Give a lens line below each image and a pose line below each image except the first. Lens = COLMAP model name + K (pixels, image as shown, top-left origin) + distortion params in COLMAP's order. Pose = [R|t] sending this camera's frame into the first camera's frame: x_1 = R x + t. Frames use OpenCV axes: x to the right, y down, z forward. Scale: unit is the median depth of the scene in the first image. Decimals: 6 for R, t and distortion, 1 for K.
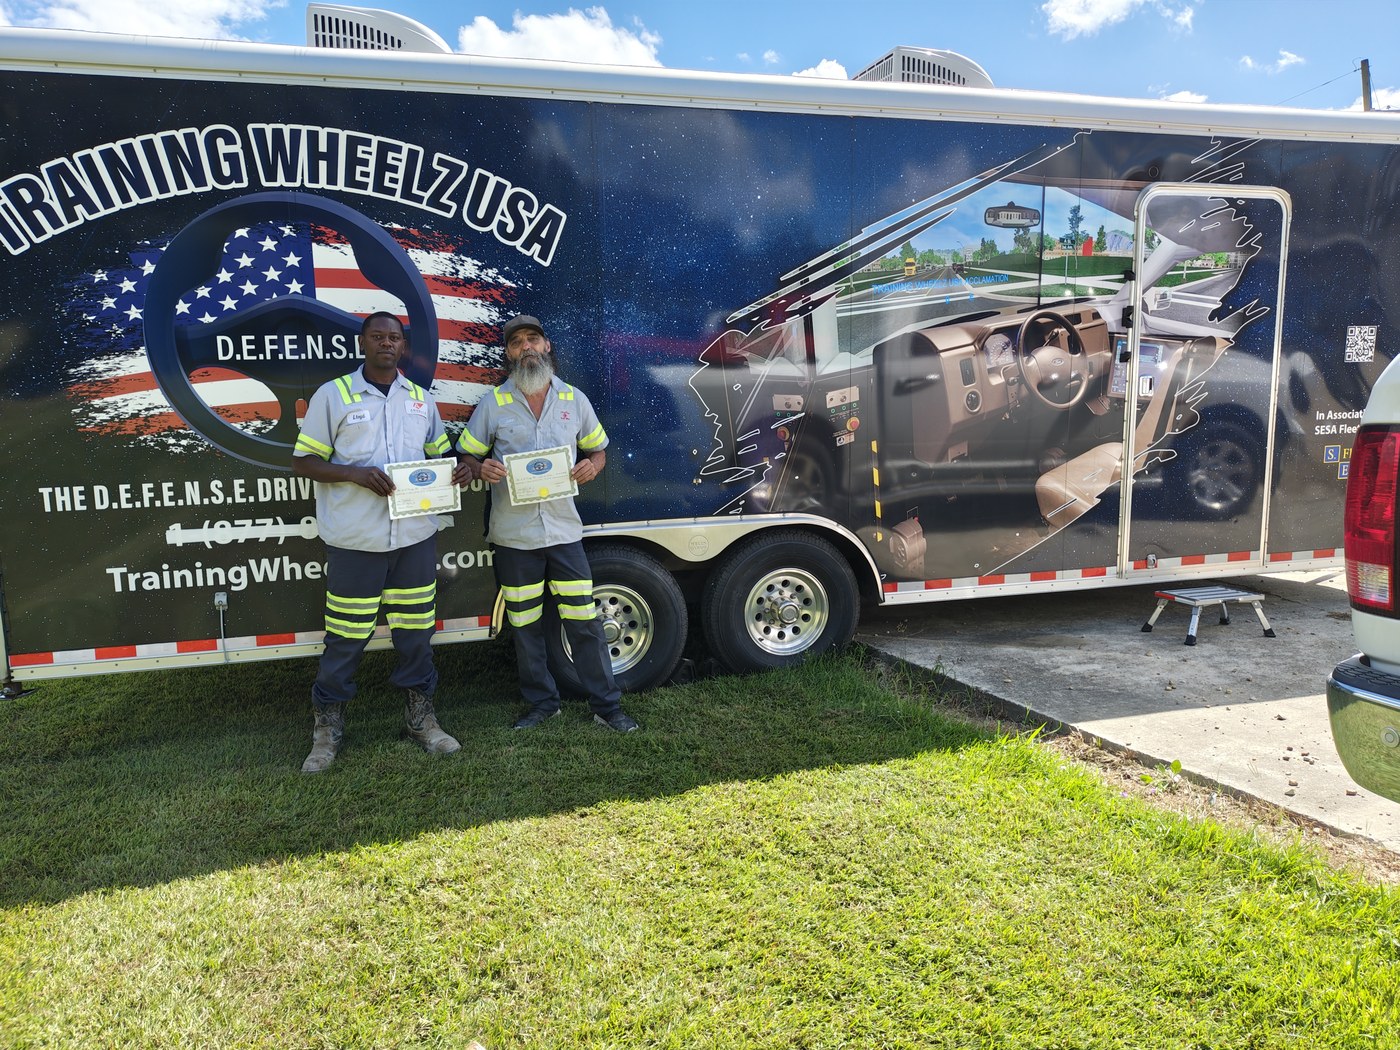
lens RADIAL K [[1013.2, 0, 702.7], [0, 1013.2, 528.4], [0, 0, 1]] dist [0.066354, -0.099889]
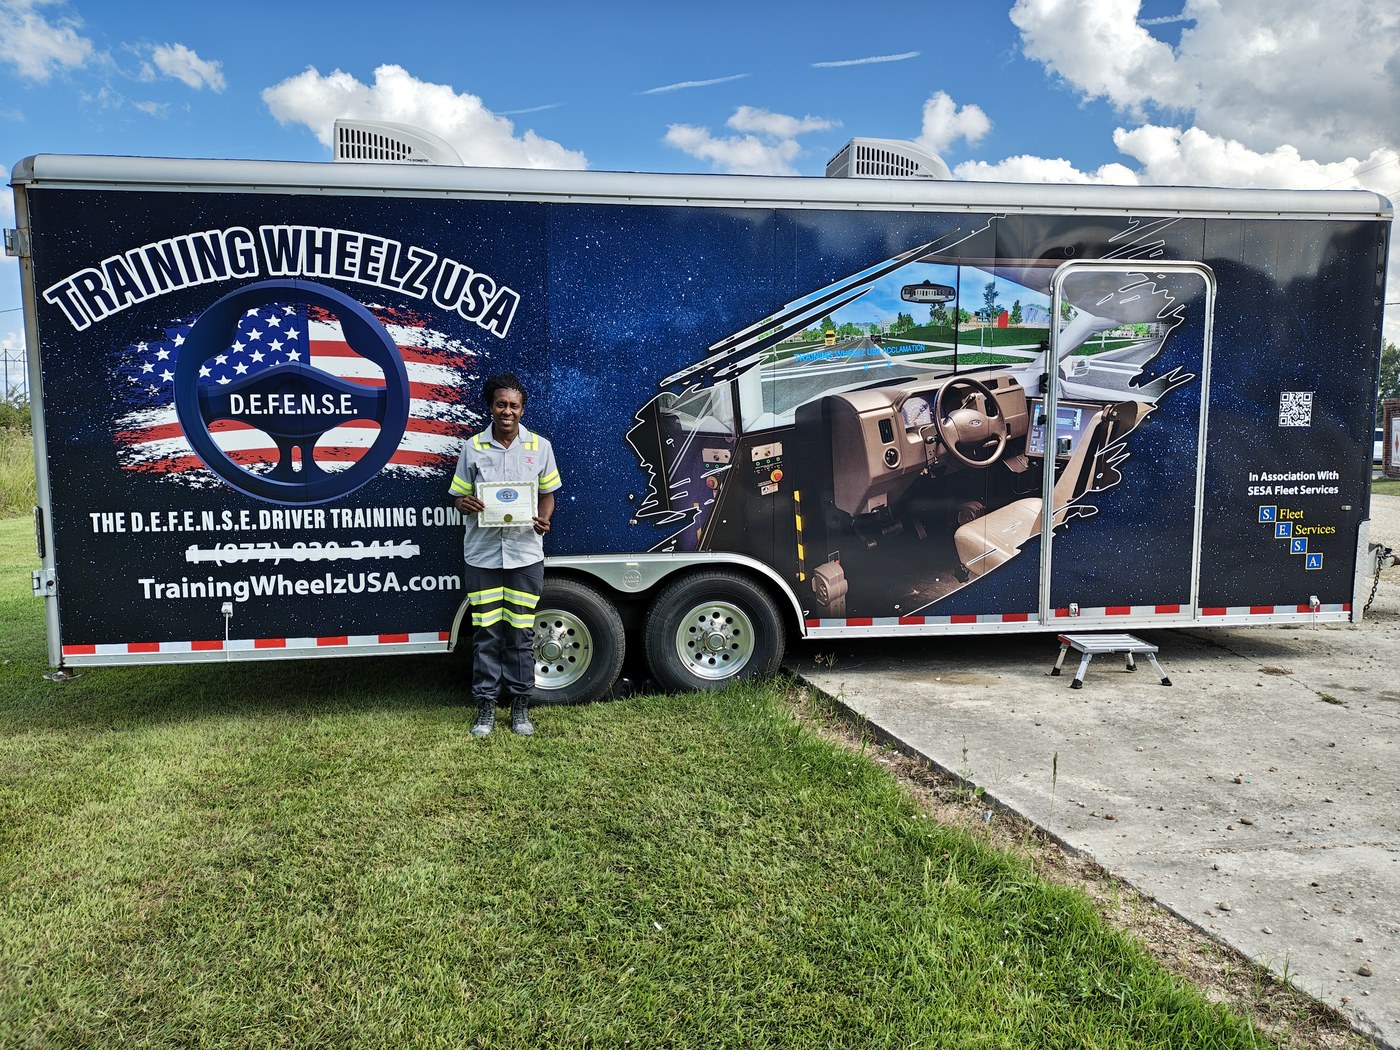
lens RADIAL K [[1013.2, 0, 702.0], [0, 1013.2, 529.7], [0, 0, 1]] dist [0.066354, -0.099889]
pose [[0.990710, 0.028751, -0.132917, 0.242846], [-0.034011, 0.998719, -0.037475, 0.002182], [0.131670, 0.041648, 0.990418, -0.135711]]
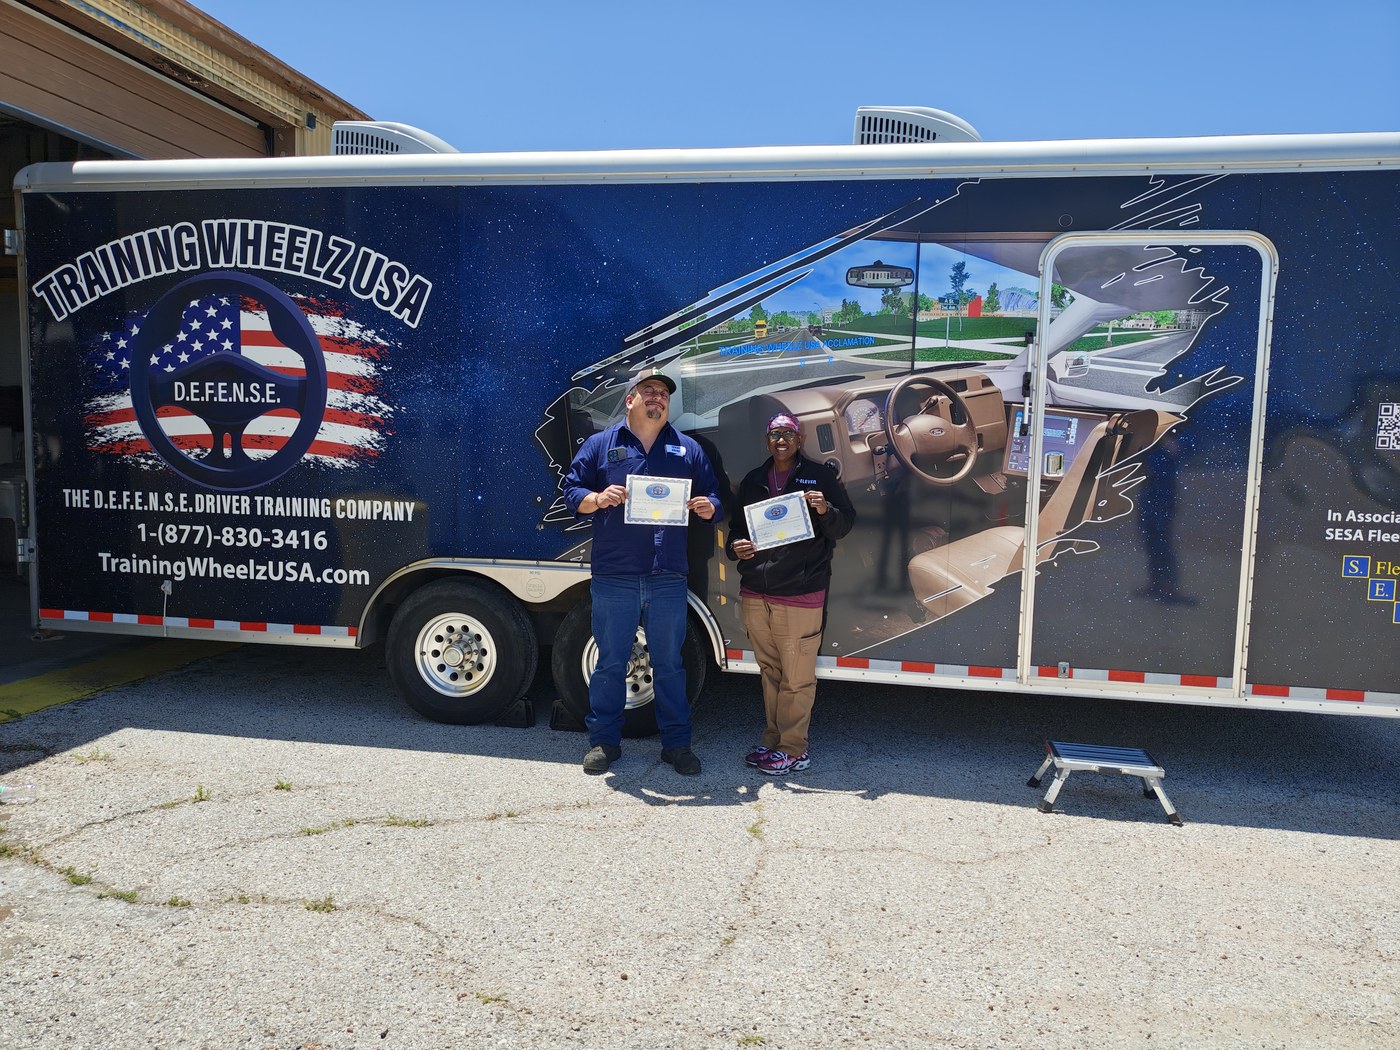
lens RADIAL K [[1013.2, 0, 725.2], [0, 1013.2, 528.9], [0, 0, 1]] dist [0.066354, -0.099889]
pose [[0.899146, 0.080657, -0.430153, 0.677492], [-0.107632, 0.993437, -0.038706, -0.026030], [0.424208, 0.081101, 0.901926, 0.131397]]
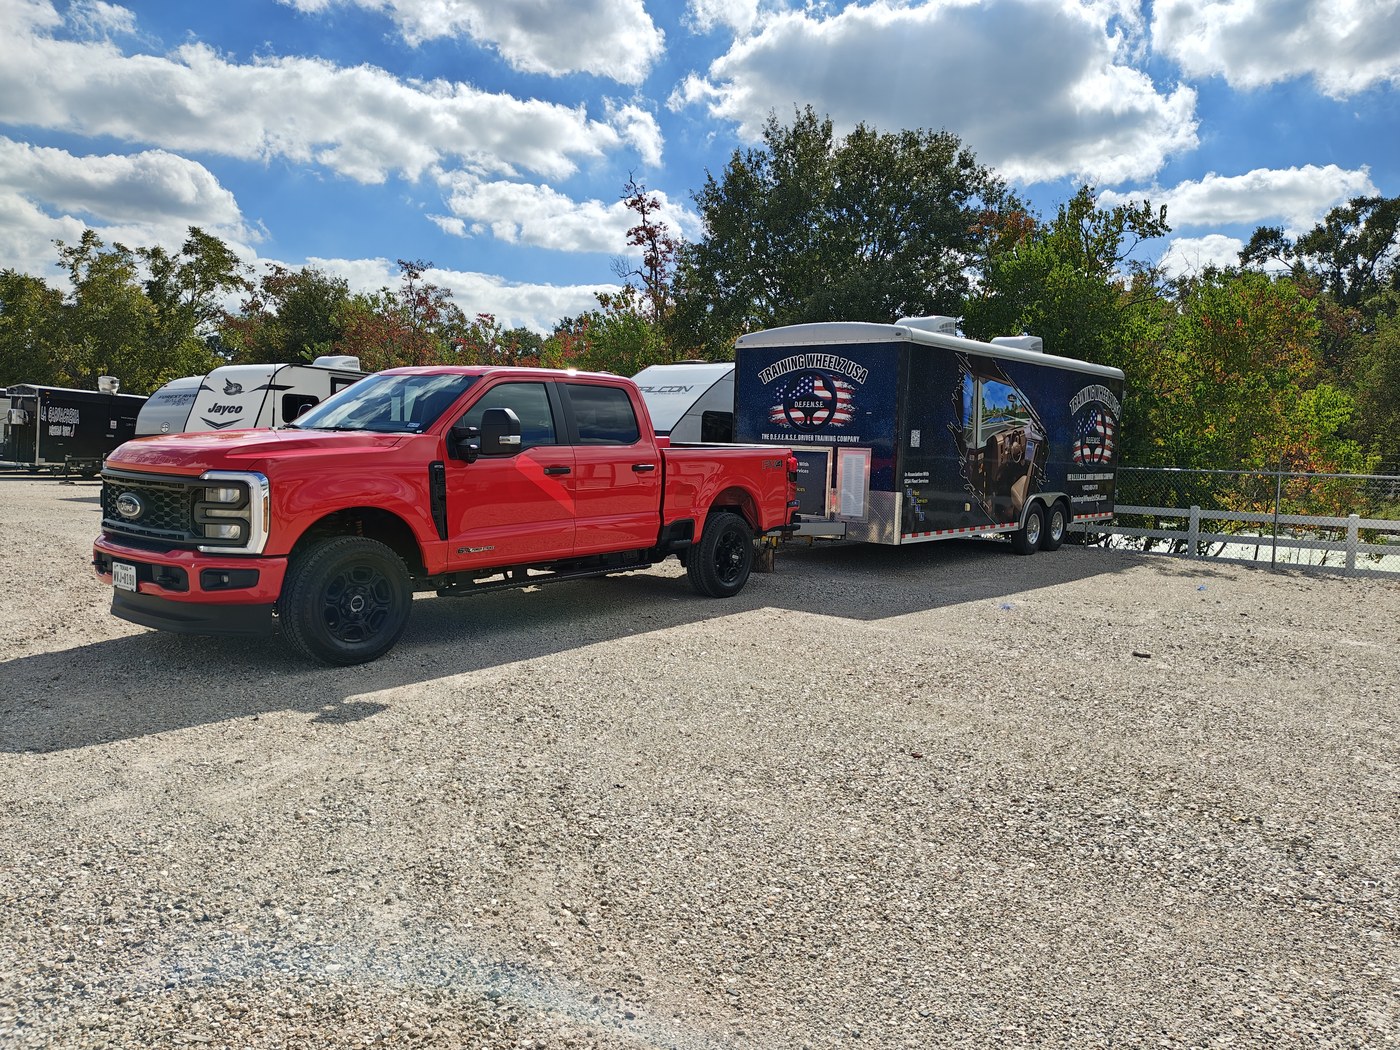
lens RADIAL K [[1013.2, 0, 698.8], [0, 1013.2, 524.2], [0, 0, 1]] dist [0.066354, -0.099889]
pose [[0.570210, 0.104936, -0.814769, 2.695679], [-0.172858, 0.984929, 0.005878, 0.350355], [0.803107, 0.137487, 0.579756, -1.662018]]
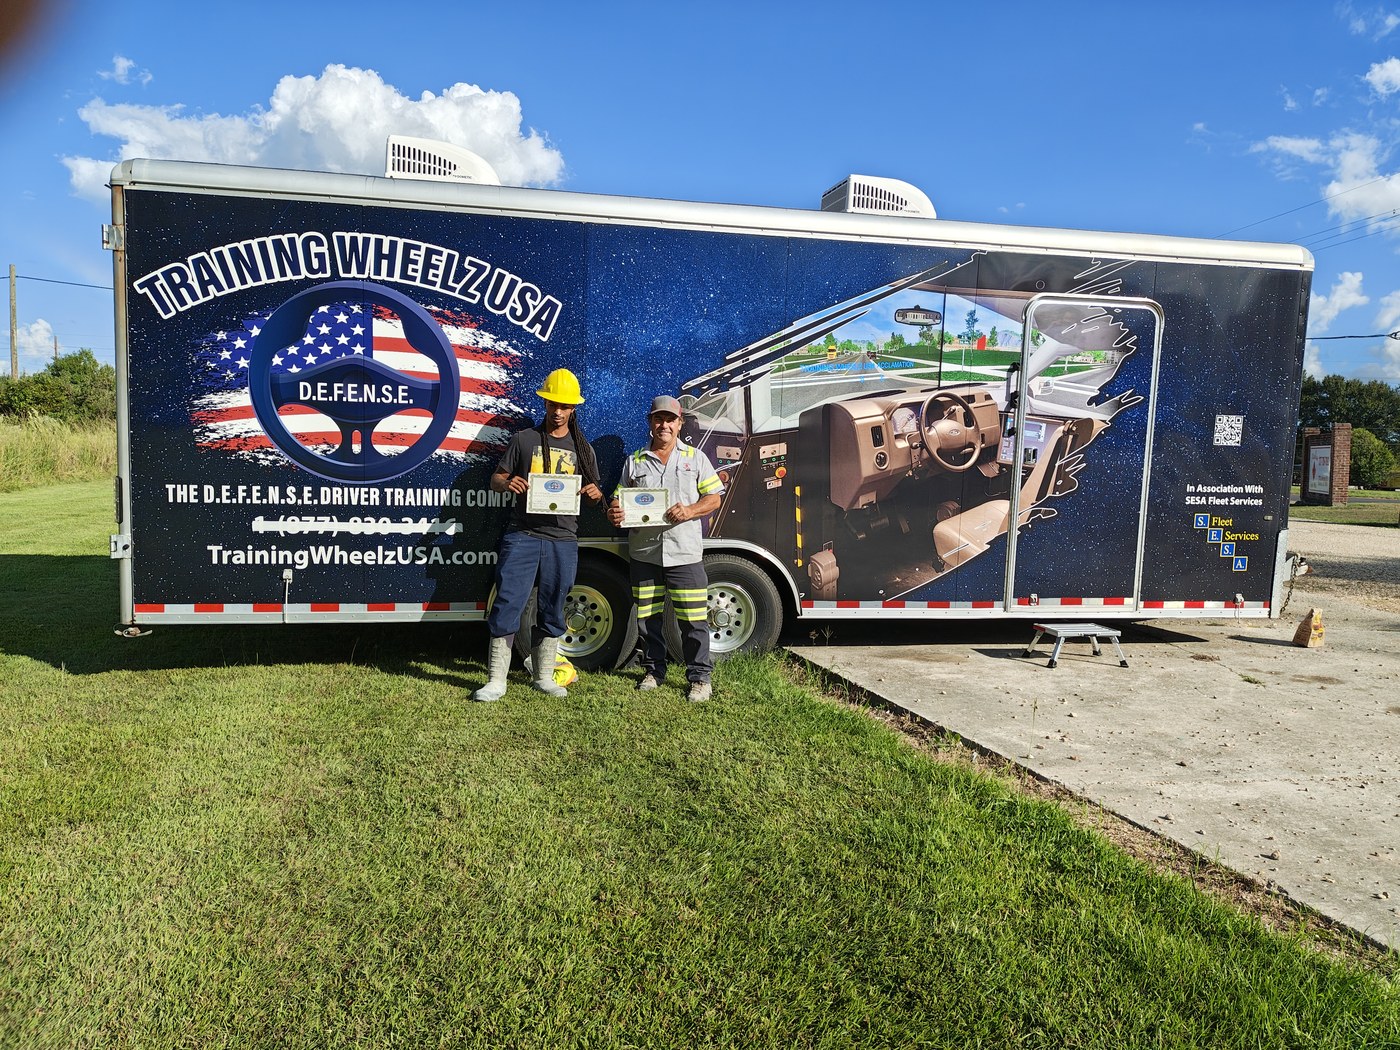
lens RADIAL K [[1013.2, 0, 701.4], [0, 1013.2, 522.7], [0, 0, 1]] dist [0.066354, -0.099889]
pose [[0.995239, 0.059455, -0.077231, 0.168495], [-0.063244, 0.996864, -0.047572, 0.029822], [0.074160, 0.052230, 0.995878, -0.298228]]
